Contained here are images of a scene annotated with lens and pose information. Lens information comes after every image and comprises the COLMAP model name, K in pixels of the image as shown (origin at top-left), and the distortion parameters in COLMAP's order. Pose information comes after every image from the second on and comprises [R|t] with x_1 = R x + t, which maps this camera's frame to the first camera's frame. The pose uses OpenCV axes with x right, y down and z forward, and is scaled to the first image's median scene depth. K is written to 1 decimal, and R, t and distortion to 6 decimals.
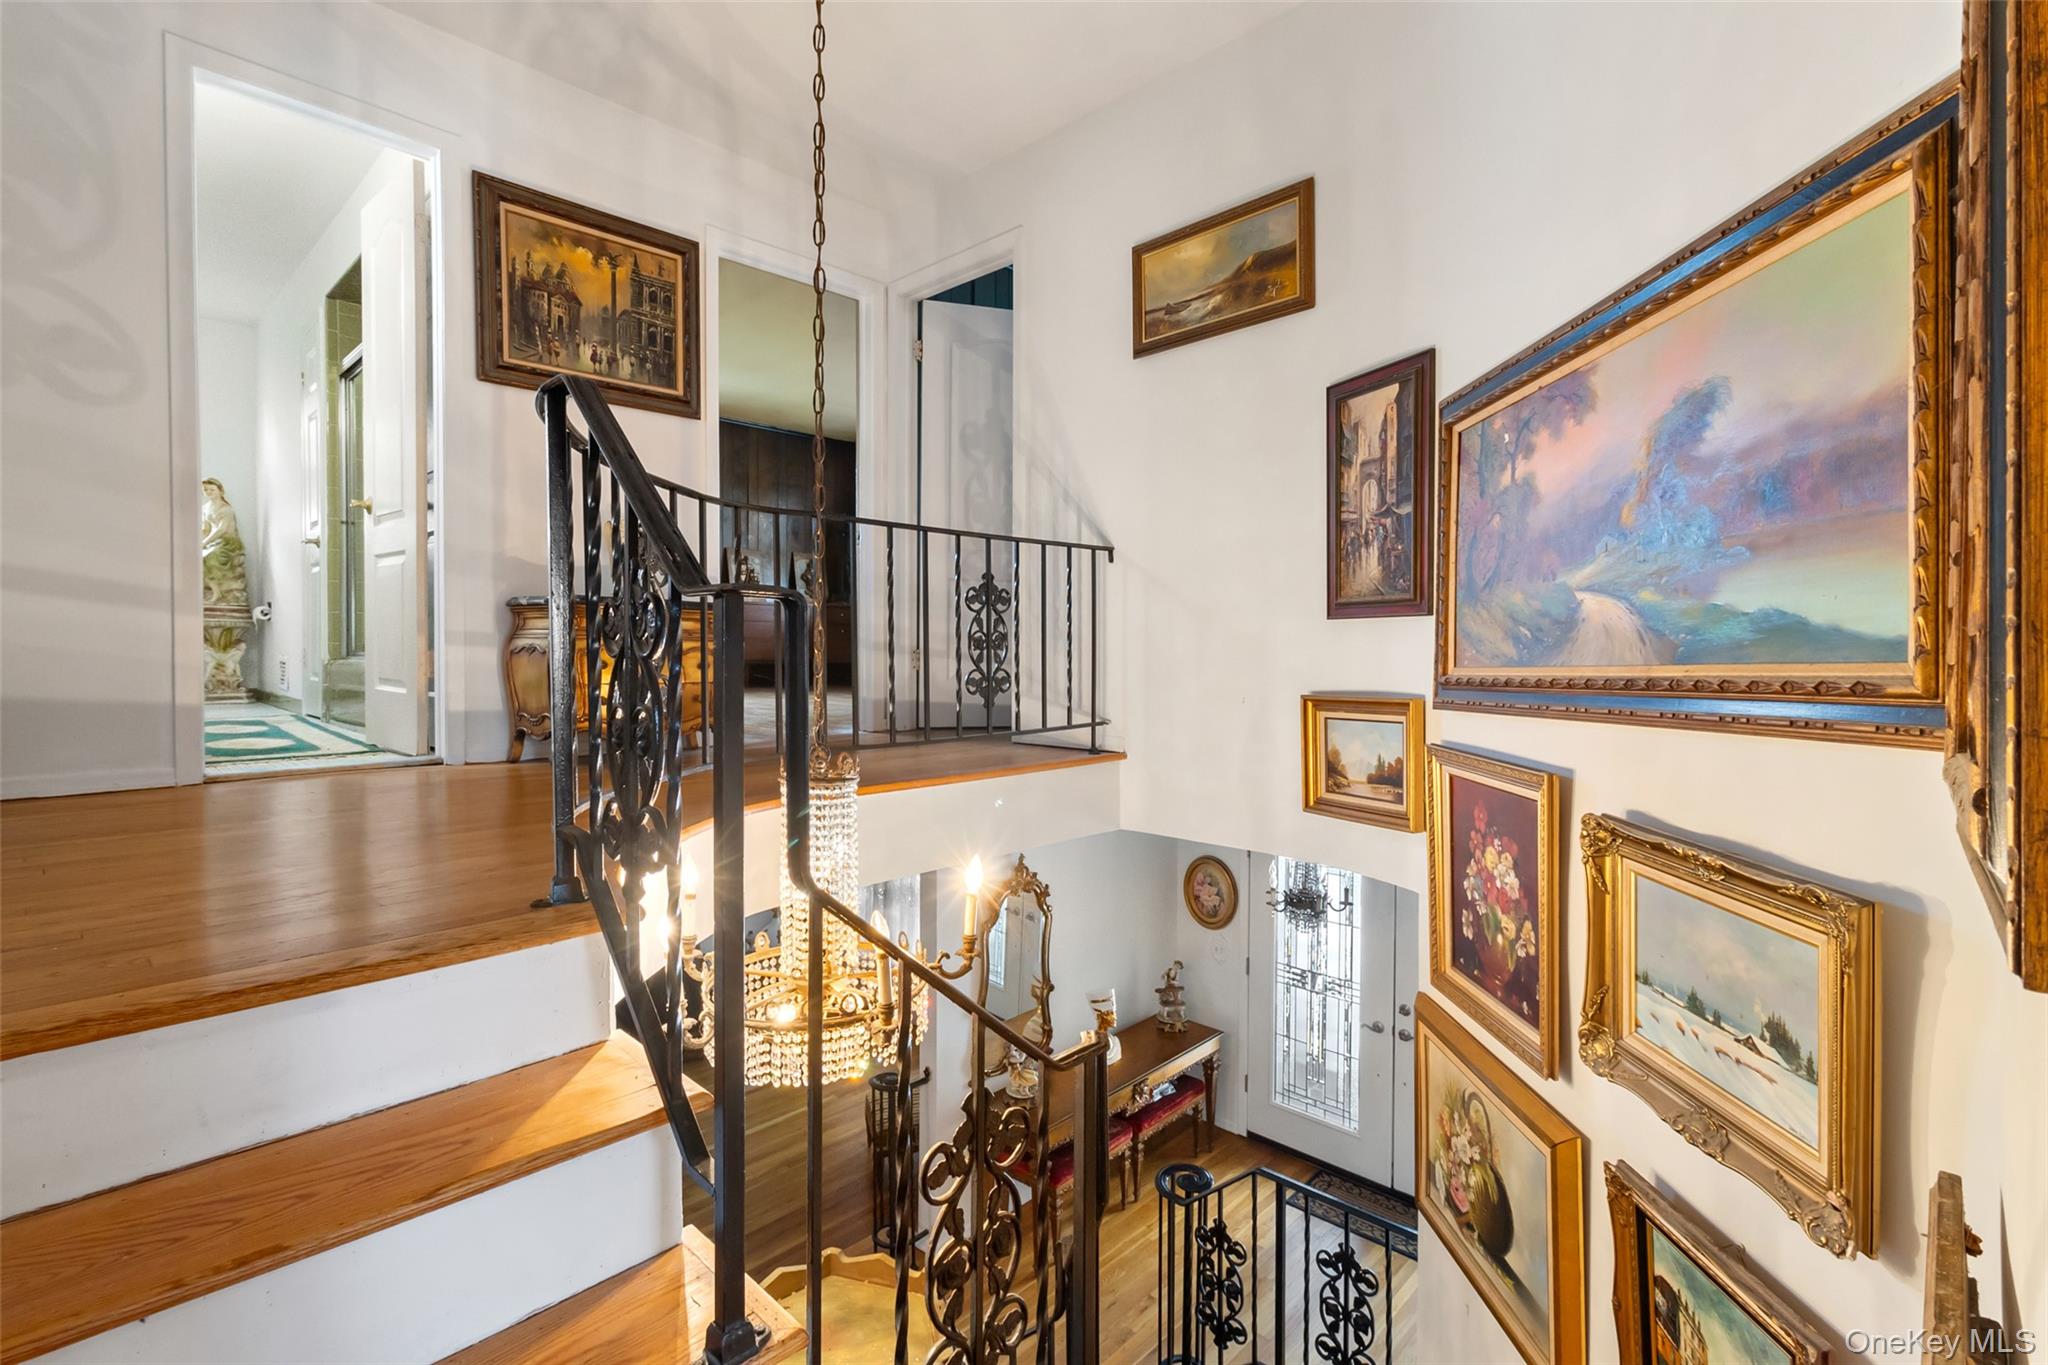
lens RADIAL K [[943.9, 0, 1032.6], [0, 943.9, 647.8], [0, 0, 1]] dist [0.003129, 0.000759]
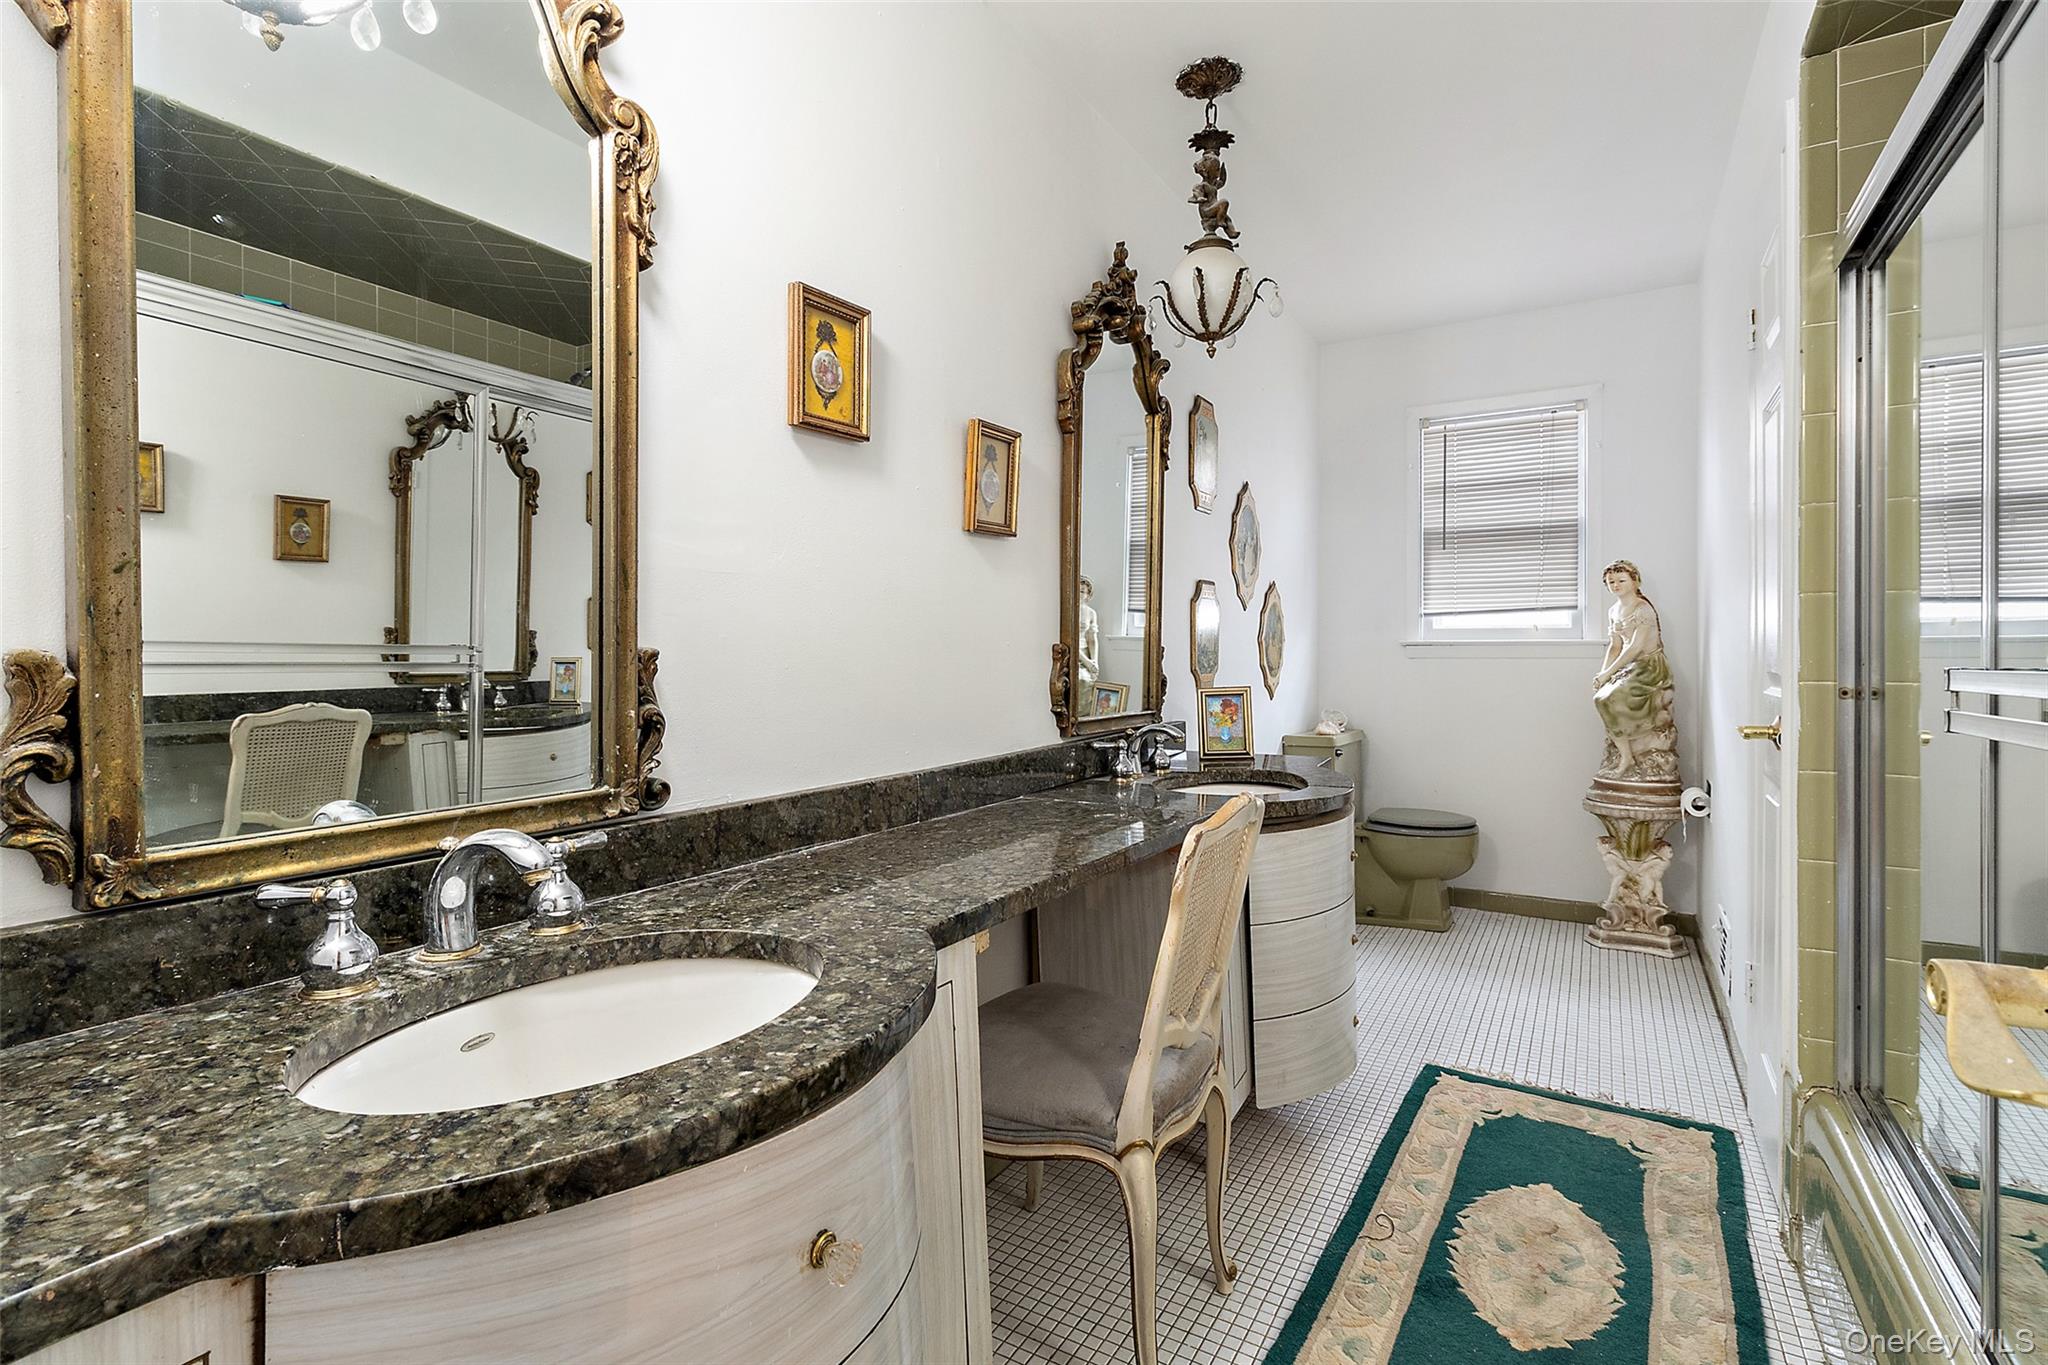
lens RADIAL K [[942.0, 0, 1036.6], [0, 942.0, 662.4], [0, 0, 1]] dist [0.011045, 0.000040]
pose [[0.214561, 0.003257, -0.976705, -0.370770], [-0.005642, 0.999982, 0.002095, -0.115622], [0.976694, 0.005061, 0.214575, 0.520091]]
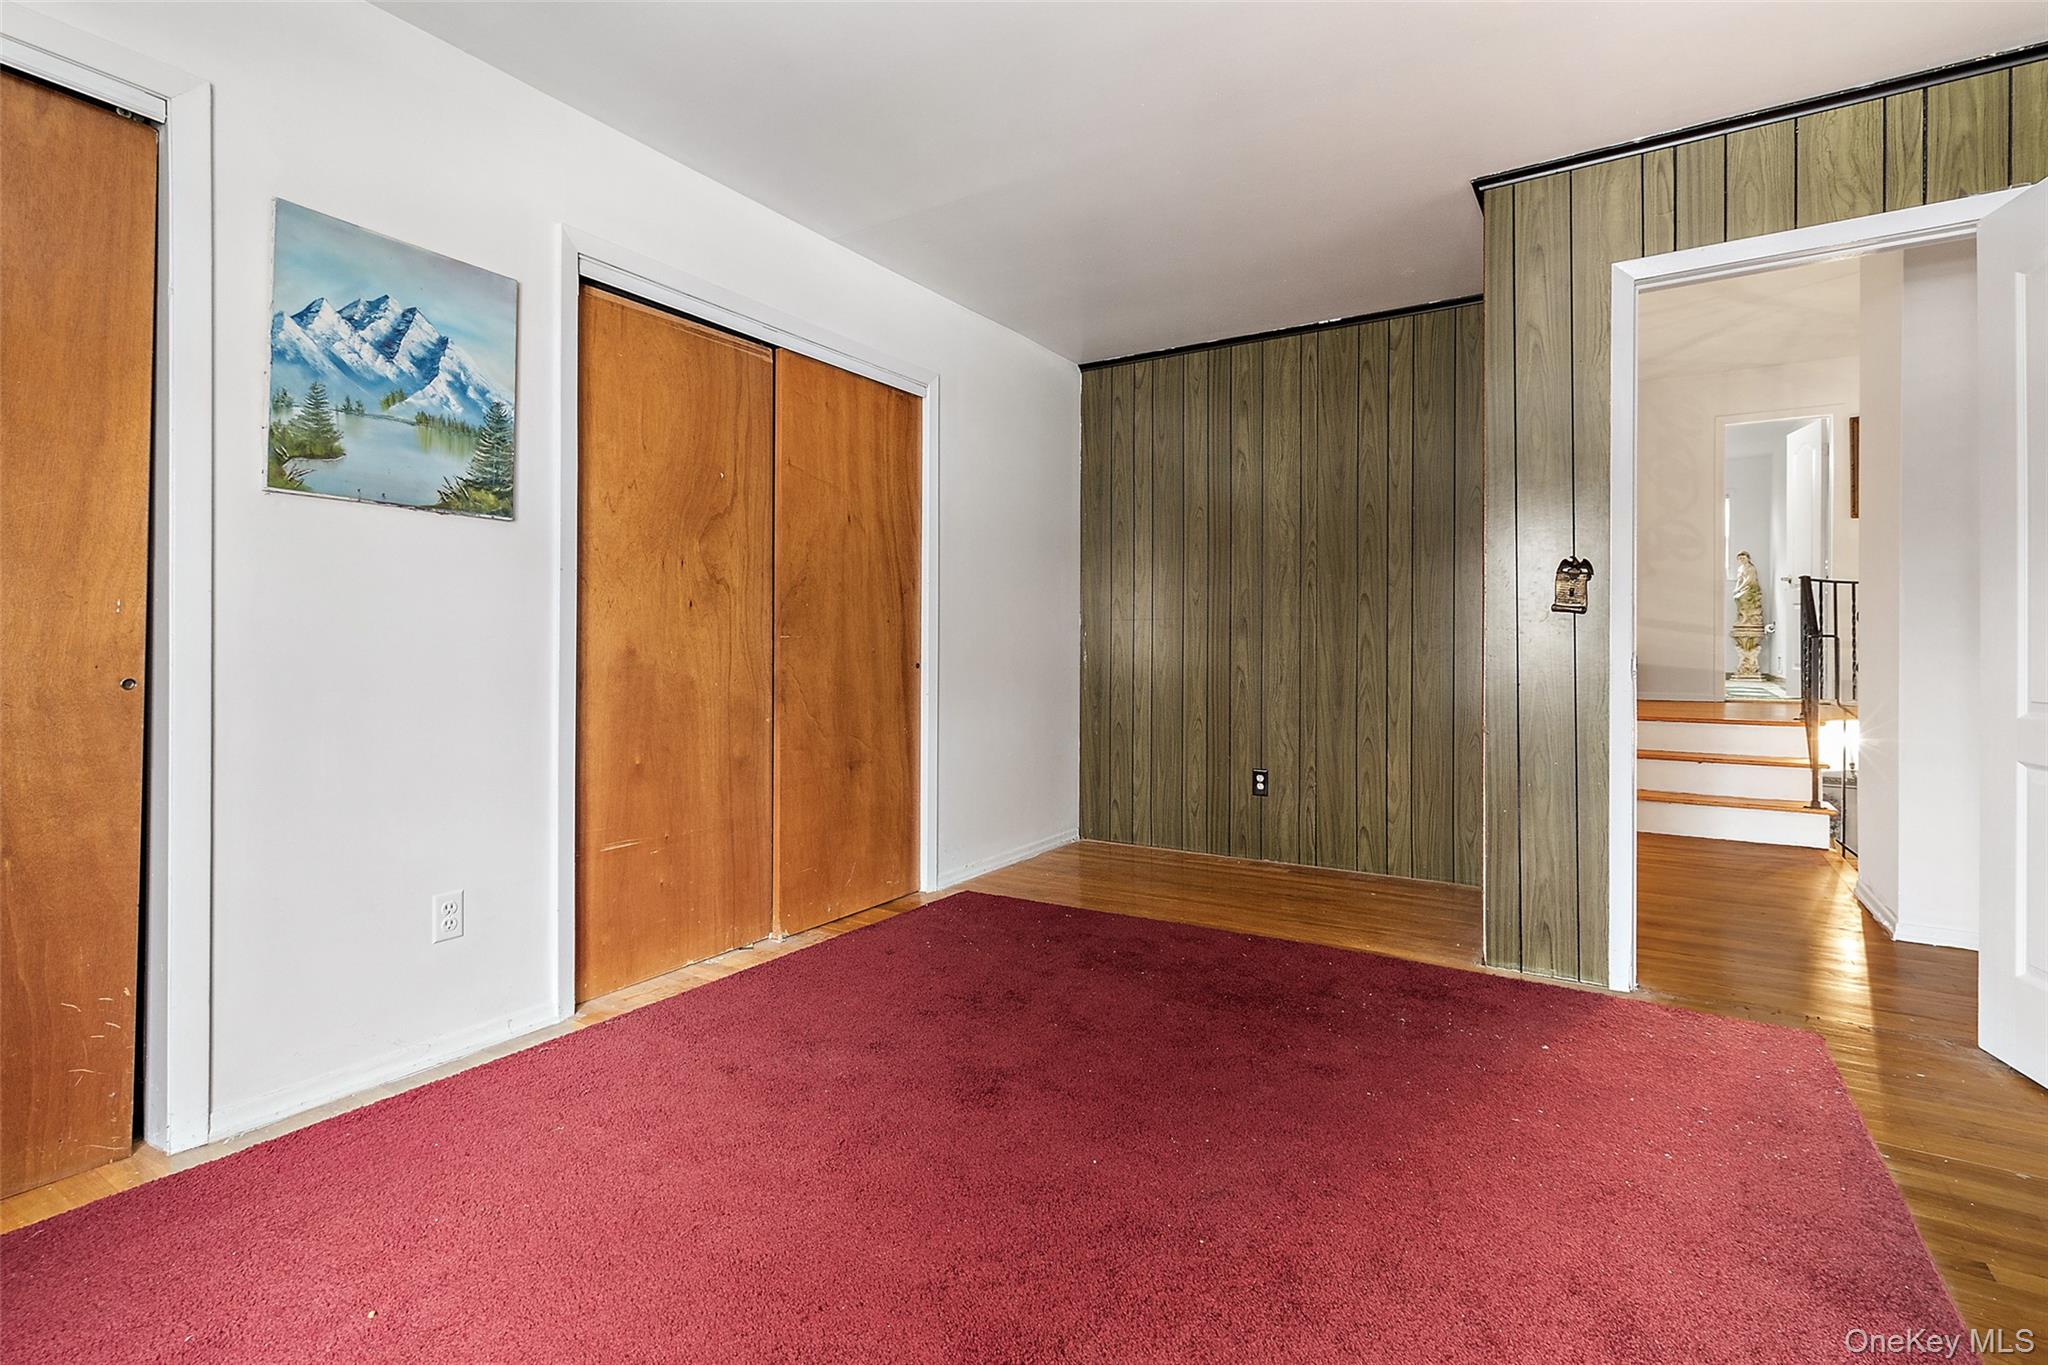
lens RADIAL K [[948.4, 0, 1036.9], [0, 948.4, 645.2], [0, 0, 1]] dist [0.003670, 0.000345]
pose [[0.197422, 0.003600, -0.980312, 0.592531], [-0.010884, 0.999940, 0.001480, 0.005048], [0.980258, 0.010378, 0.197449, -0.619385]]
